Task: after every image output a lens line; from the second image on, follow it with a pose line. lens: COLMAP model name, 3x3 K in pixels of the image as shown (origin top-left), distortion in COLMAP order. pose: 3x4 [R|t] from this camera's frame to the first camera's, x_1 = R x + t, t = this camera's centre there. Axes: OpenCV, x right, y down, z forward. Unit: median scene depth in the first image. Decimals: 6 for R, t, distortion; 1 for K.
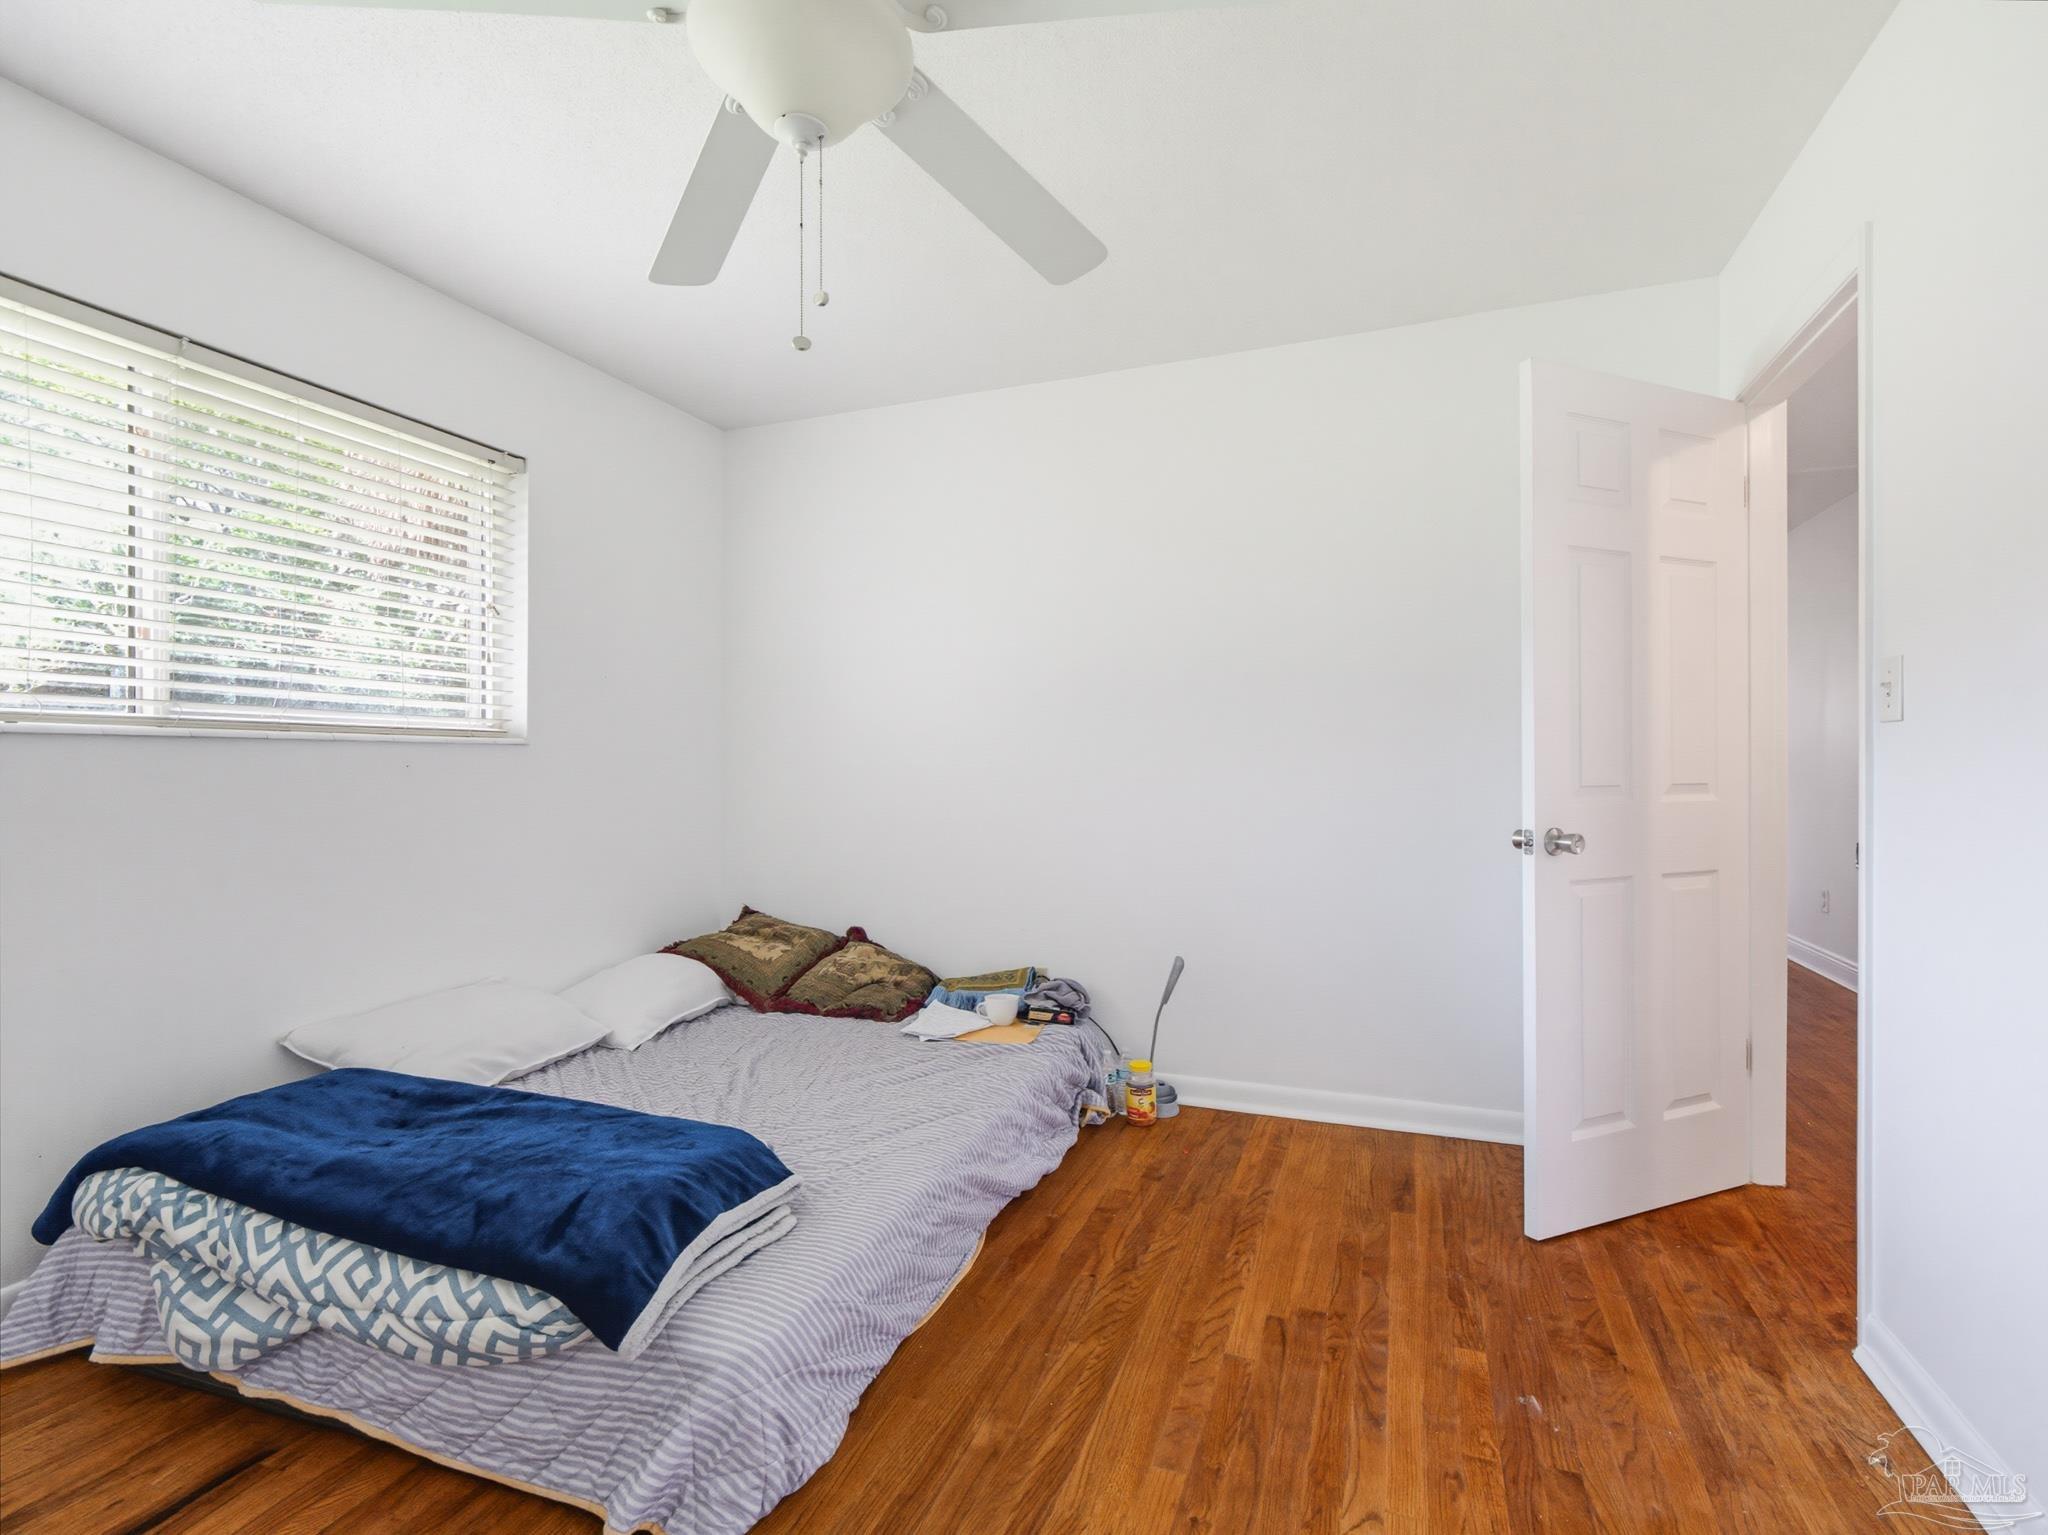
lens RADIAL K [[972.0, 0, 1027.7], [0, 972.0, 758.1], [0, 0, 1]] dist [-0.000581, -0.000076]
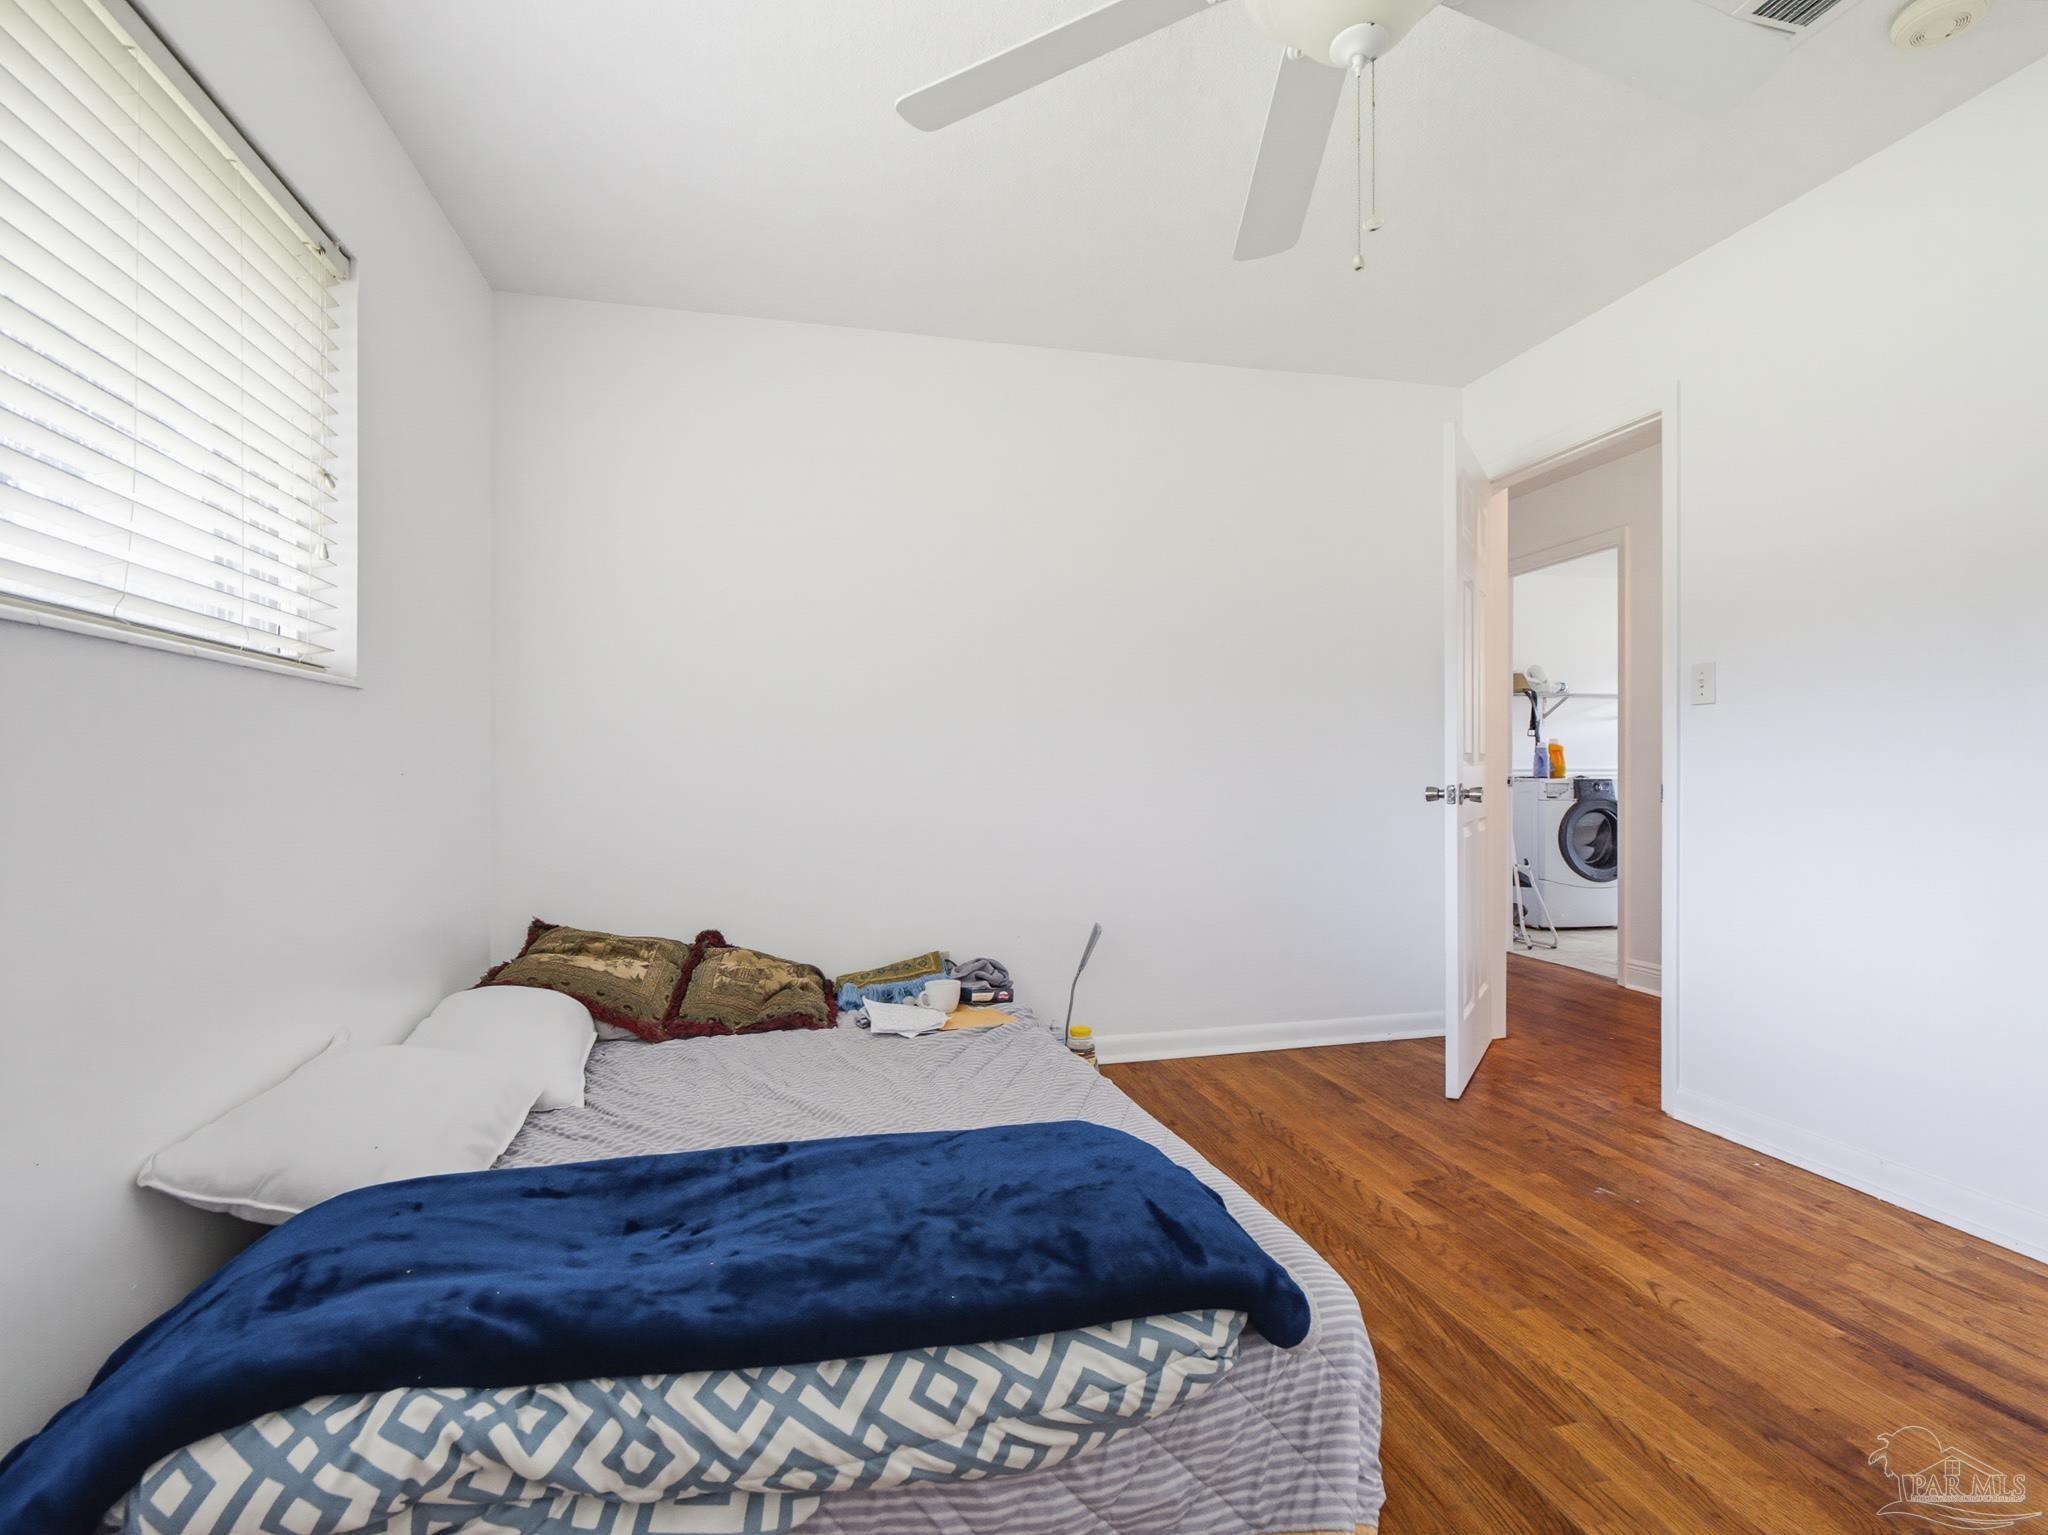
lens RADIAL K [[974.9, 0, 1024.0], [0, 974.9, 767.5], [0, 0, 1]] dist [-0.002259, -0.000327]
pose [[0.821936, 0.002880, 0.569572, -0.818820], [-0.003800, 0.999993, 0.000428, 0.060841], [-0.569567, -0.002516, 0.821941, 0.299061]]
